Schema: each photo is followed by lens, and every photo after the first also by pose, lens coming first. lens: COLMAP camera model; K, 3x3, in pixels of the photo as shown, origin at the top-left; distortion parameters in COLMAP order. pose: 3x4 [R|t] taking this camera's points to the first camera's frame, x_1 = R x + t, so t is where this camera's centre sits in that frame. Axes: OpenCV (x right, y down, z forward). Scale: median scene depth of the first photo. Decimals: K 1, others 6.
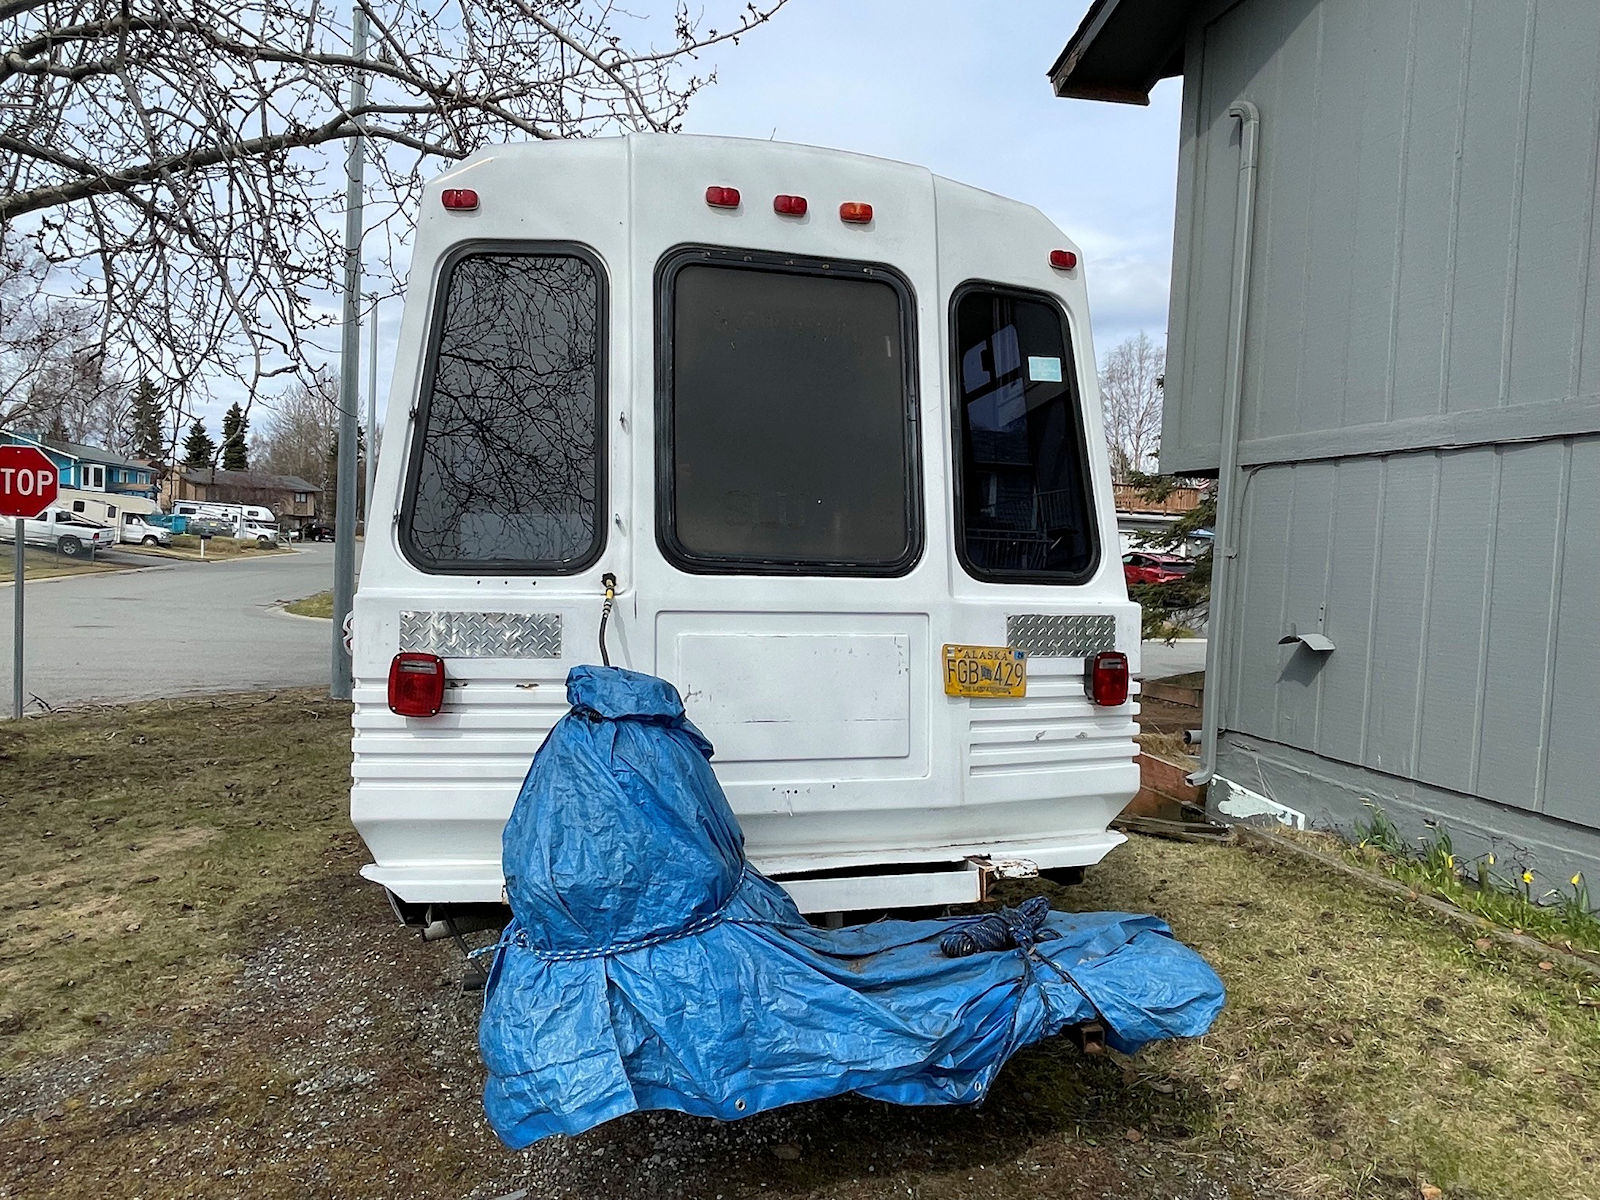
lens RADIAL K [[641.0, 0, 796.5], [0, 641.0, 591.1], [0, 0, 1]] dist [-0.002296, 0.000191]
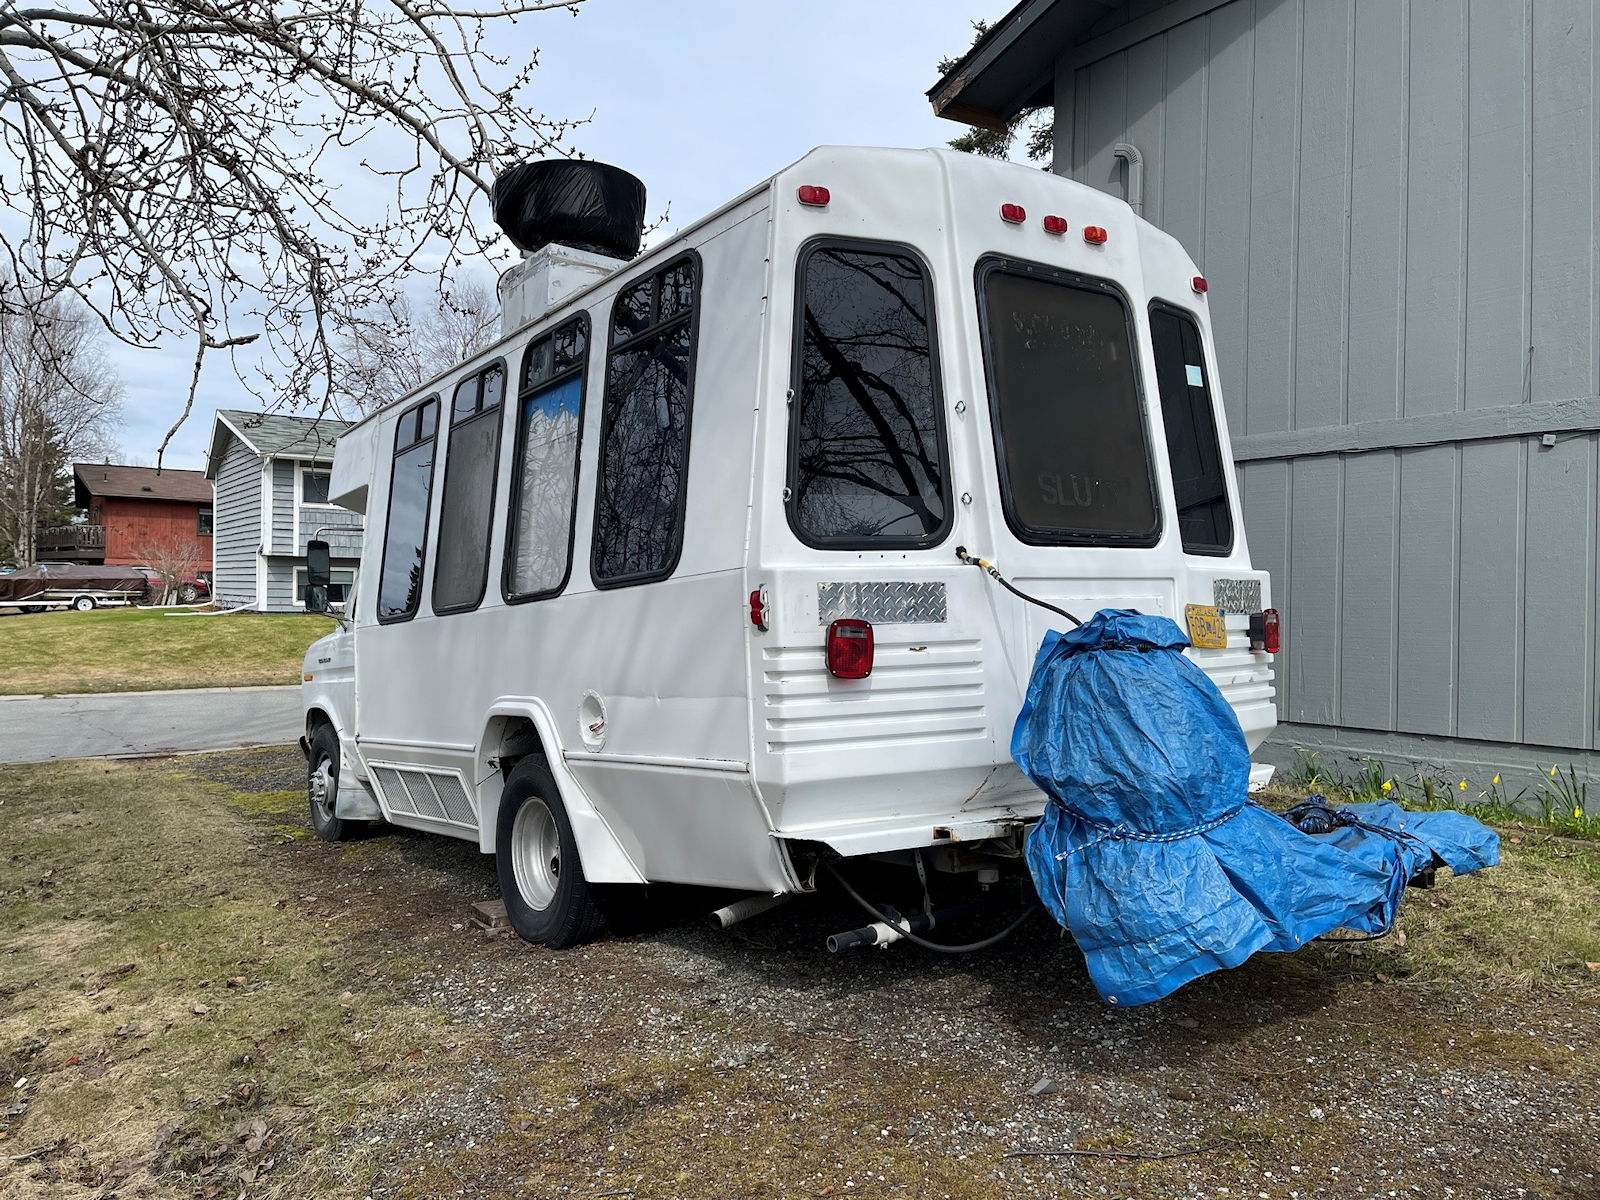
lens RADIAL K [[672.8, 0, 800.3], [0, 672.8, 596.5], [0, 0, 1]] dist [0.011886, -0.000202]
pose [[0.973940, -0.037503, 0.223682, -0.763679], [0.040524, 0.999139, -0.008931, 0.053544], [-0.223155, 0.017763, 0.974621, -0.062924]]
